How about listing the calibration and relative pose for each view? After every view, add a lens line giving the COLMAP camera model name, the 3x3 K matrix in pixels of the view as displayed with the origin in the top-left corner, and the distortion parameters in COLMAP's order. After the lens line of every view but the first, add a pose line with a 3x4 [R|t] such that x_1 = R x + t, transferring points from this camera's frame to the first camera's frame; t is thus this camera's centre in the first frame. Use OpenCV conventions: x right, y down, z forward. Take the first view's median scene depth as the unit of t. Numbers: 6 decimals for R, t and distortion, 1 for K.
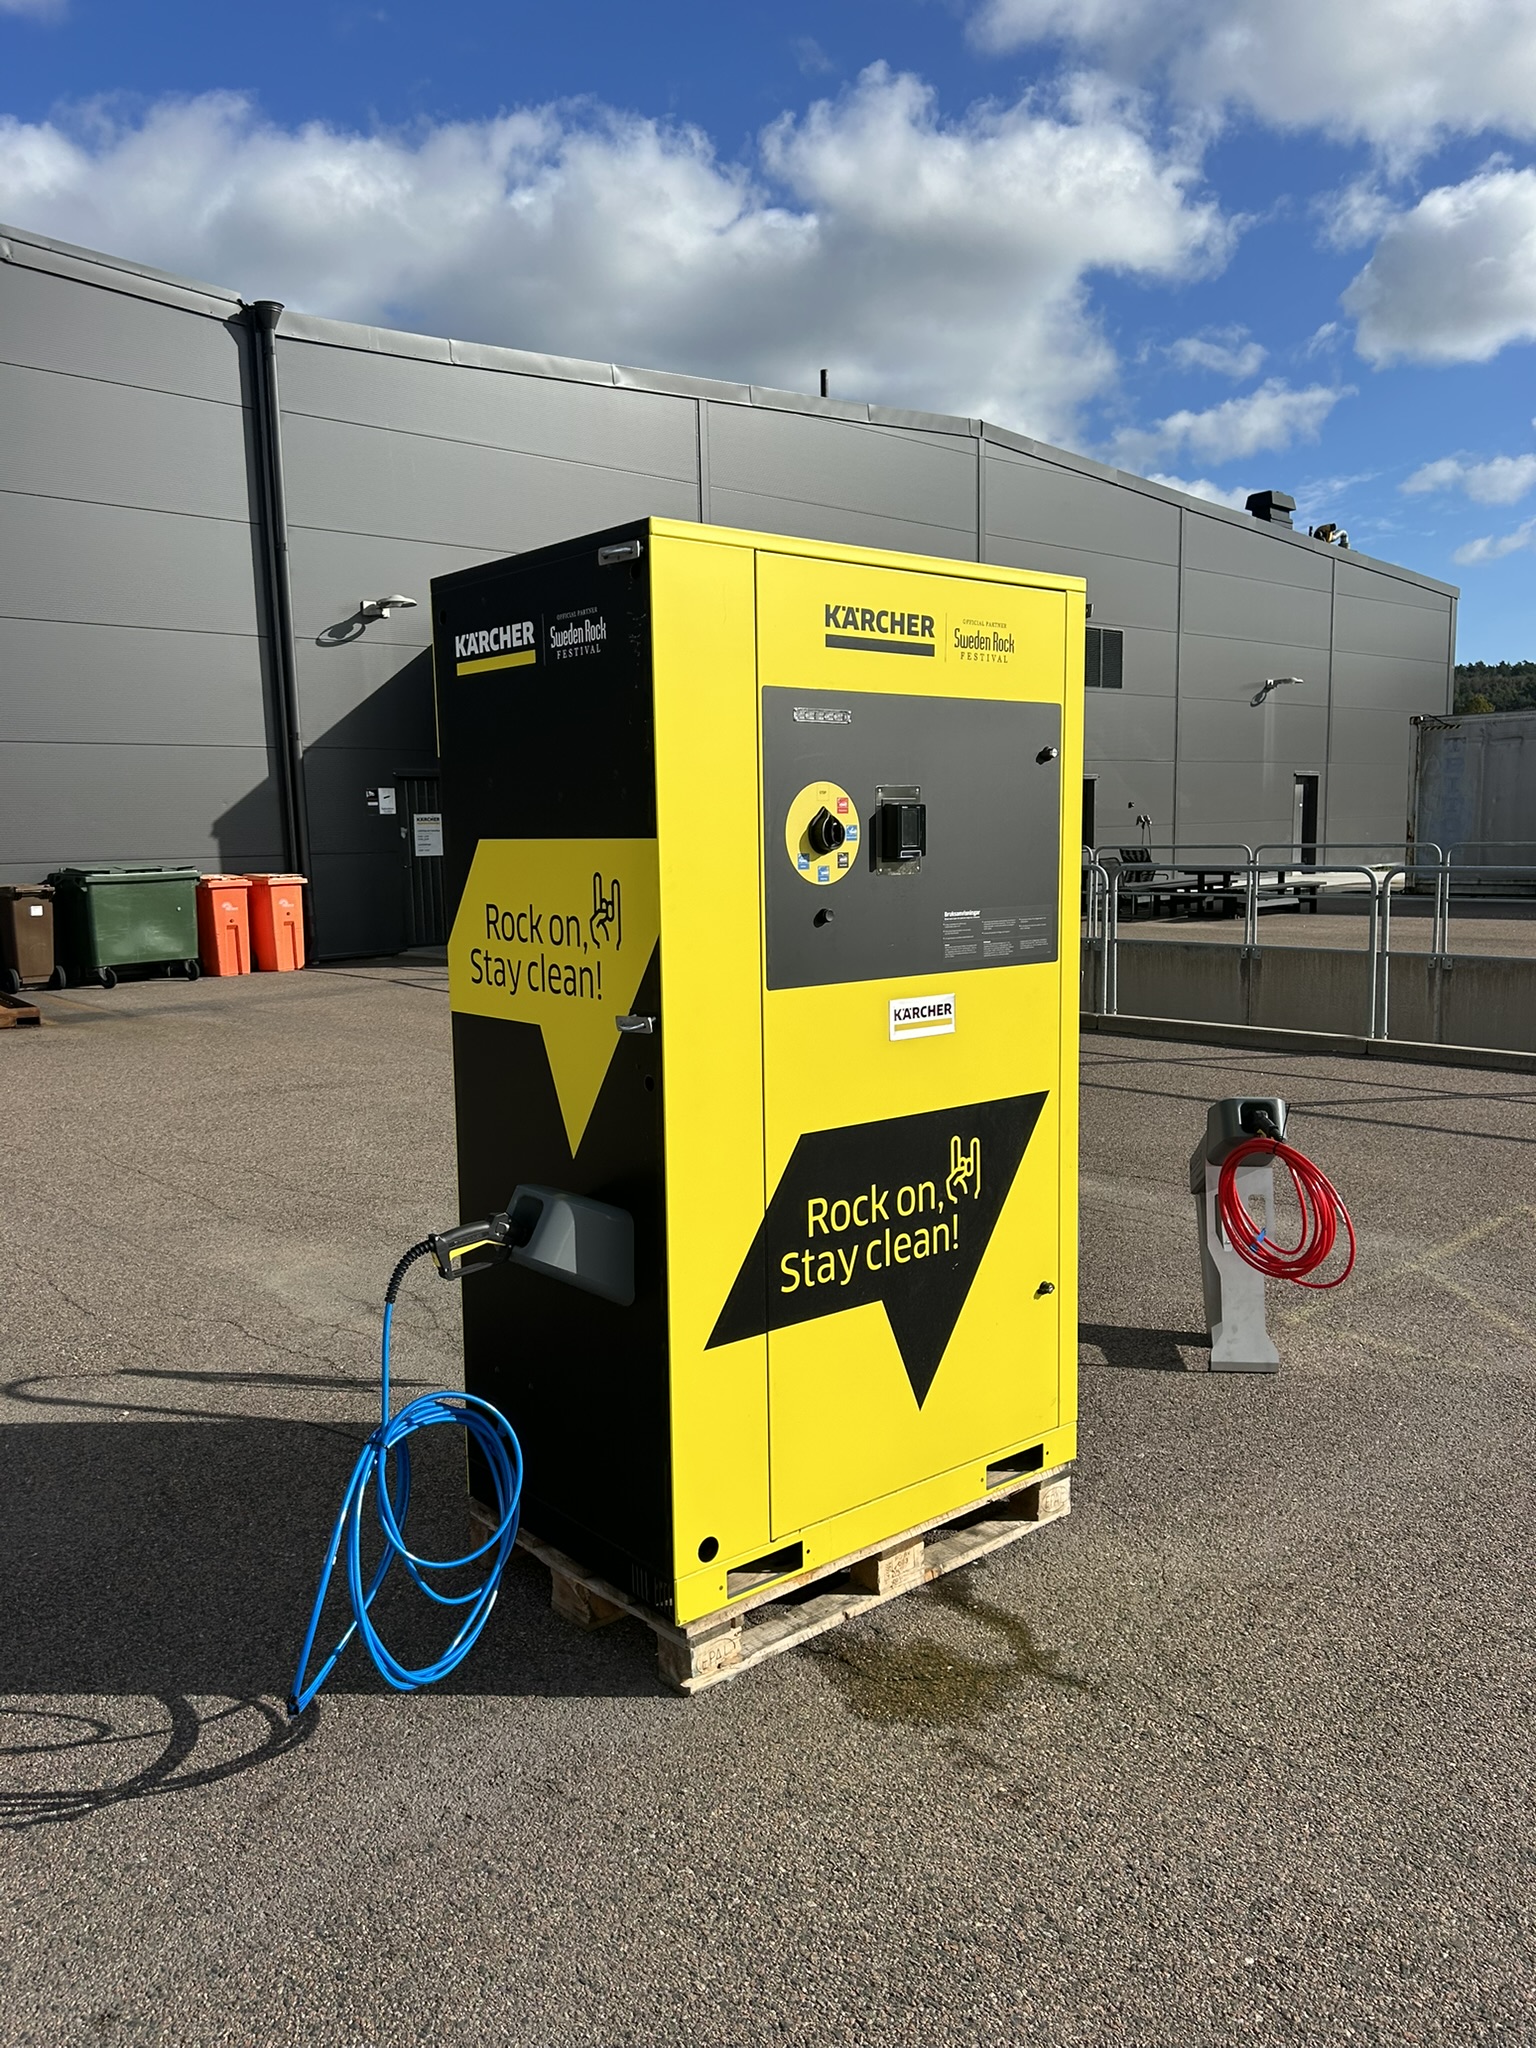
lens RADIAL K [[1519.9, 0, 761.7], [0, 1519.9, 1050.1], [0, 0, 1]] dist [0.082719, -0.110856]
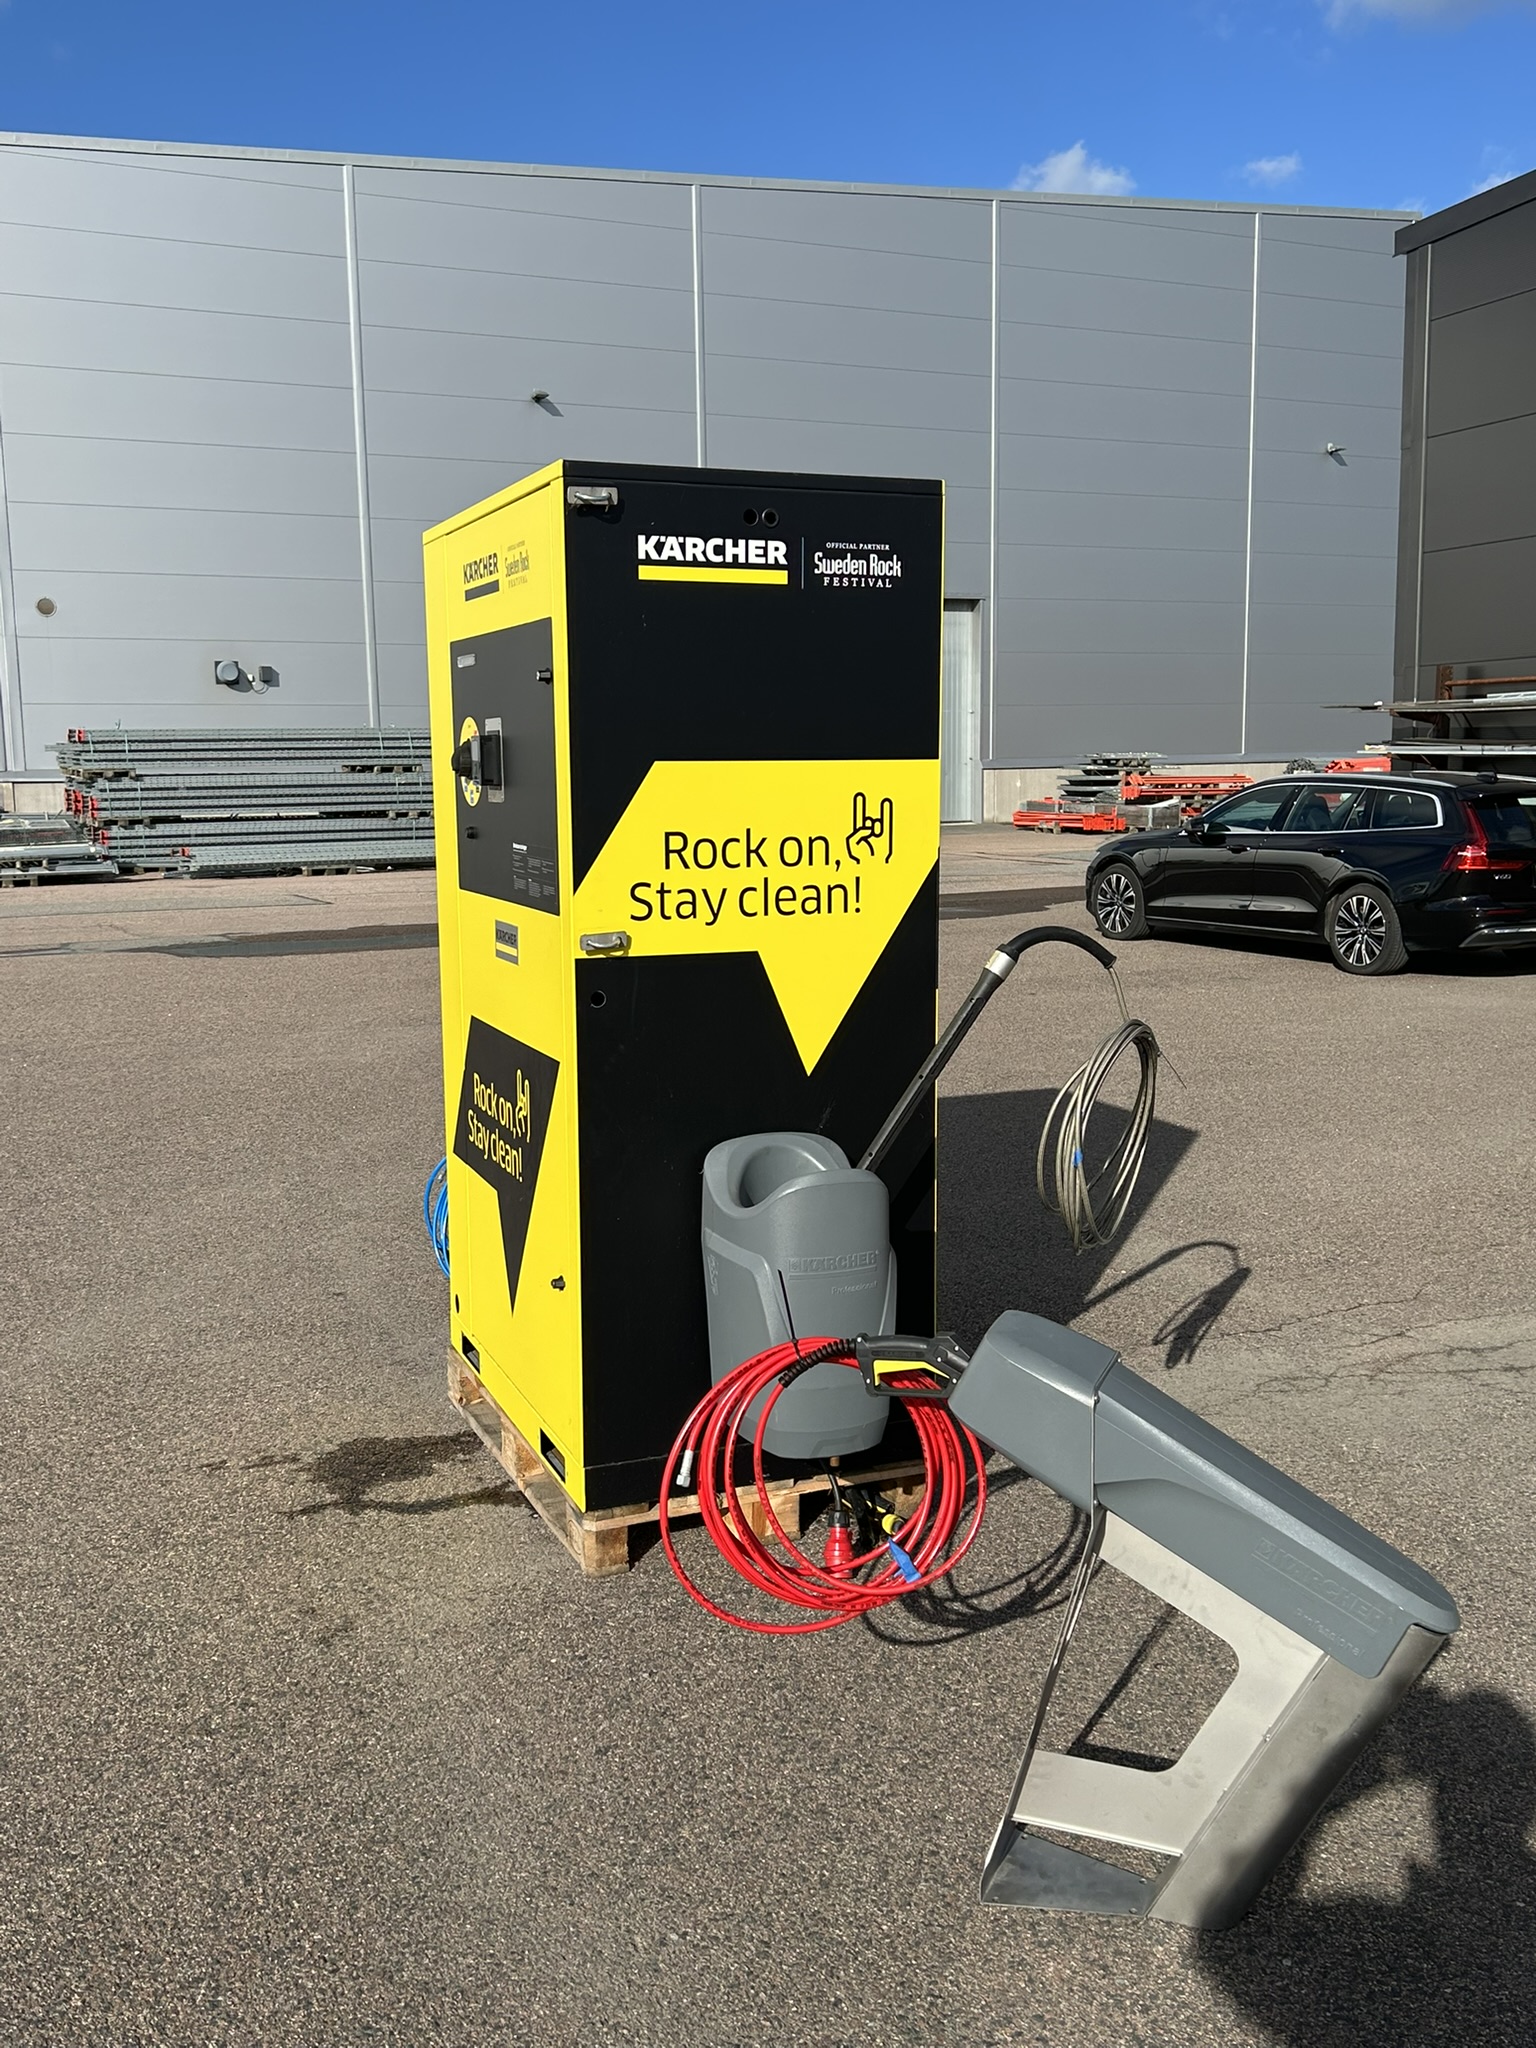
lens RADIAL K [[1861.4, 0, 758.5], [0, 1861.4, 1067.2], [0, 0, 1]] dist [0.128942, -0.198045]
pose [[-0.301035, 0.175392, -0.937345, 1.280610], [-0.119994, 0.968161, 0.219695, -0.242899], [0.946034, 0.178612, -0.270404, 1.543185]]
